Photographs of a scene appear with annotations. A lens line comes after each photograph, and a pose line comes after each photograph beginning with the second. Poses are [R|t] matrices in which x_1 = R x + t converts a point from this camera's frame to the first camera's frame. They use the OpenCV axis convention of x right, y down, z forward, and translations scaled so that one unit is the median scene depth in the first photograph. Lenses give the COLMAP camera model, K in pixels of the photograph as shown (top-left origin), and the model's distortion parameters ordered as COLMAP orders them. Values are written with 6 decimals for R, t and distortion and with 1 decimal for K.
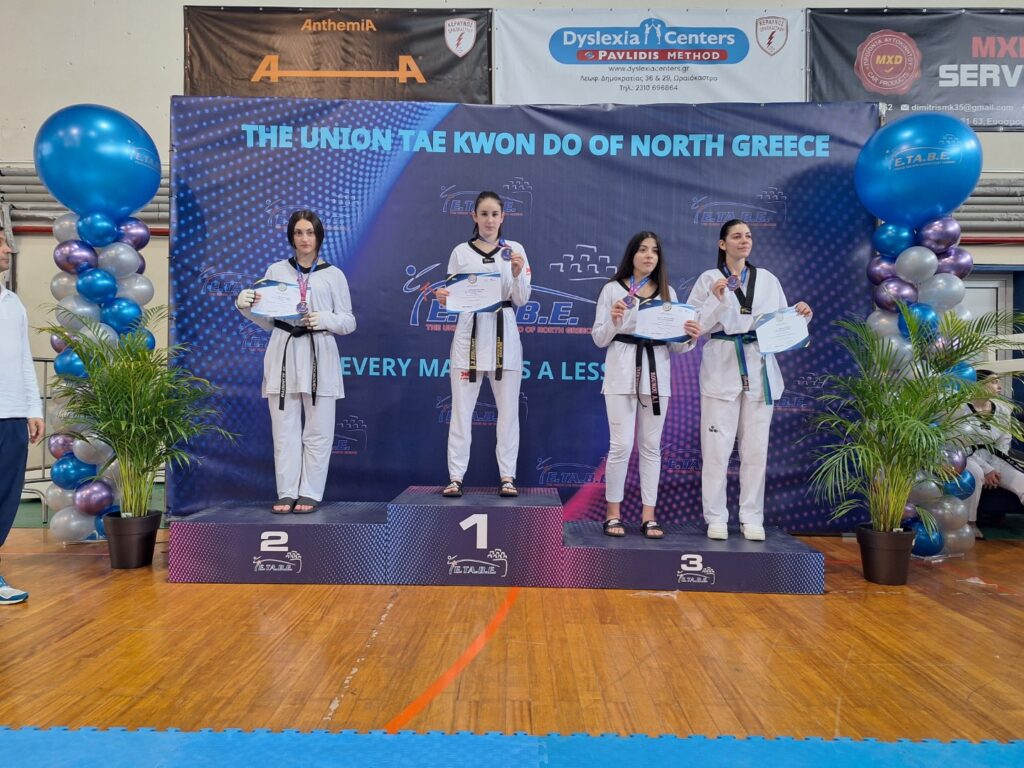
lens RADIAL K [[746.0, 0, 508.1], [0, 746.0, 377.8], [0, 0, 1]] dist [0.038888, -0.043599]
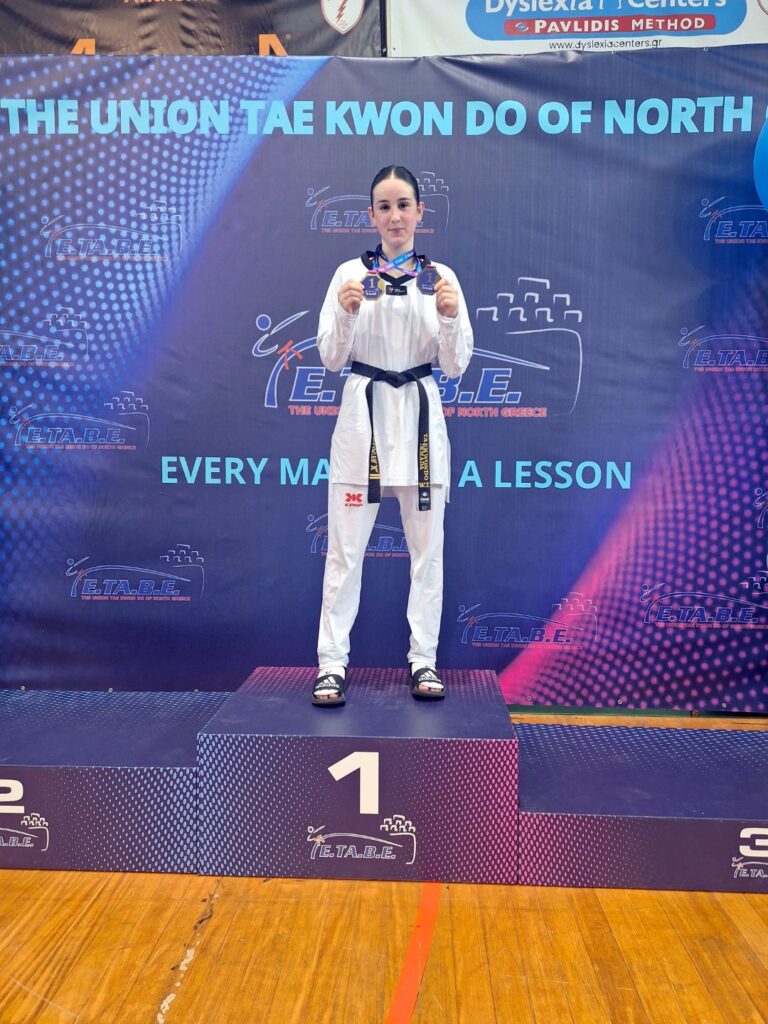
lens RADIAL K [[746.0, 0, 387.2], [0, 746.0, 515.0], [0, 0, 1]] dist [0.038888, -0.043599]
pose [[0.999440, -0.008046, -0.032475, -0.002014], [0.010305, 0.997493, 0.070006, -0.020479], [0.031830, -0.070301, 0.997018, 0.339139]]
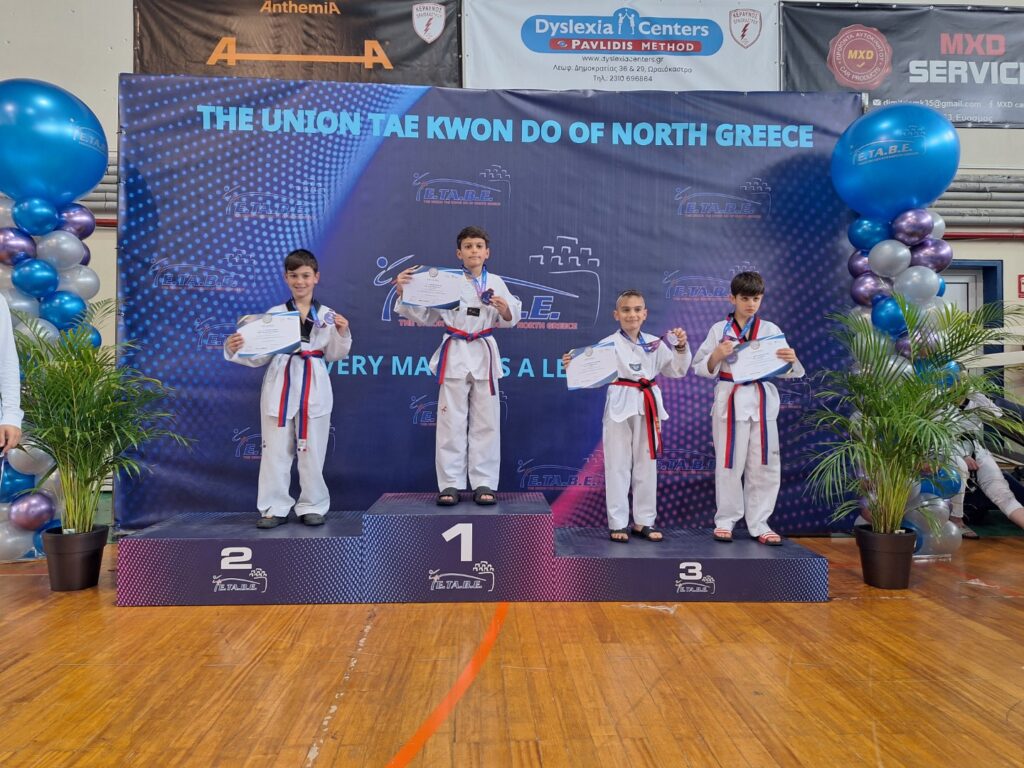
lens RADIAL K [[746.0, 0, 513.3], [0, 746.0, 367.7], [0, 0, 1]] dist [0.038888, -0.043599]
pose [[0.998145, -0.006440, 0.060536, -0.023157], [0.007144, 0.999909, -0.011424, 0.000658], [-0.060457, 0.011835, 0.998101, 0.052704]]
